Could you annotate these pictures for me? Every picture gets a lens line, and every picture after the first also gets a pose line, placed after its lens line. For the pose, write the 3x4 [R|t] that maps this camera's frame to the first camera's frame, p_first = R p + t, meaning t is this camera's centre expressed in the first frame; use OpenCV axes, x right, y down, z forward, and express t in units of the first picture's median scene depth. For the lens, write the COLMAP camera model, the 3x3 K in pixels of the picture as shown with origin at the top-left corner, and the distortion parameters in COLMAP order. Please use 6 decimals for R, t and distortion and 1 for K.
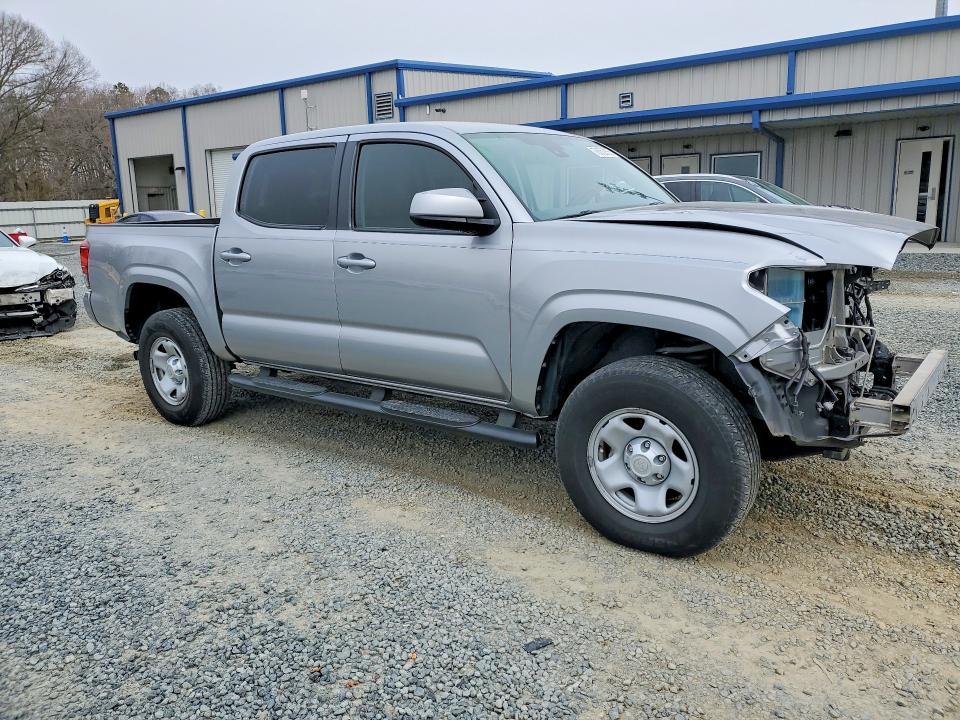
lens RADIAL K [[696.9, 0, 480.0], [0, 696.9, 360.0], [0, 0, 1]] dist [0.002053, 0.003738]
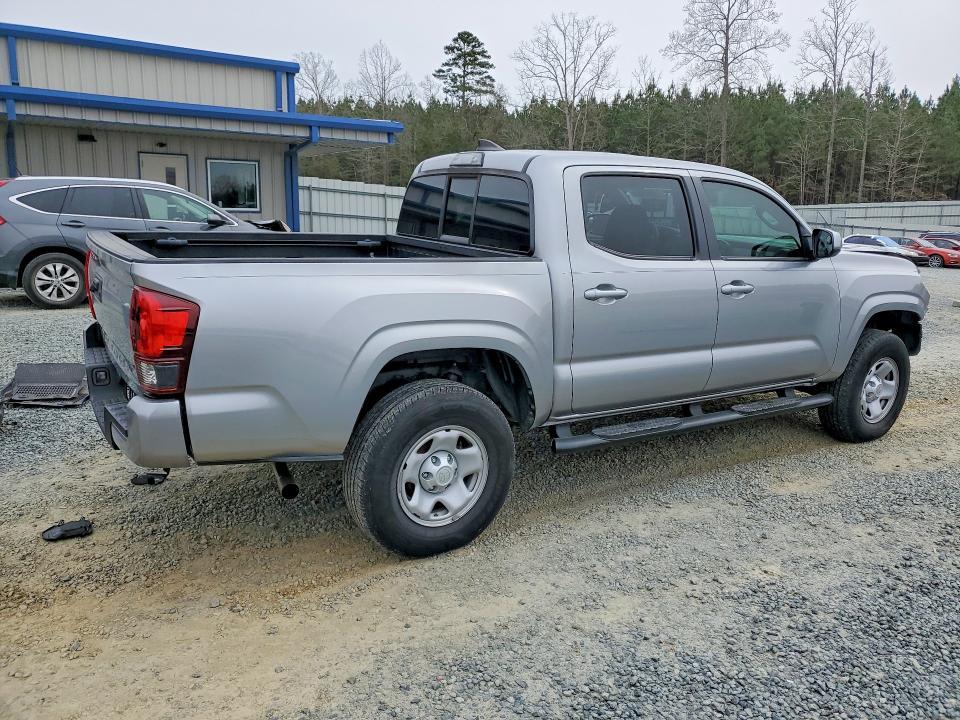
lens RADIAL K [[747.9, 0, 478.5], [0, 747.9, 316.5], [0, 0, 1]] dist [0.004063, 0.000980]
pose [[0.365842, -0.092018, 0.926117, -1.183411], [0.159924, 0.986514, 0.034845, -0.167093], [-0.916834, 0.135360, 0.375624, 0.751459]]
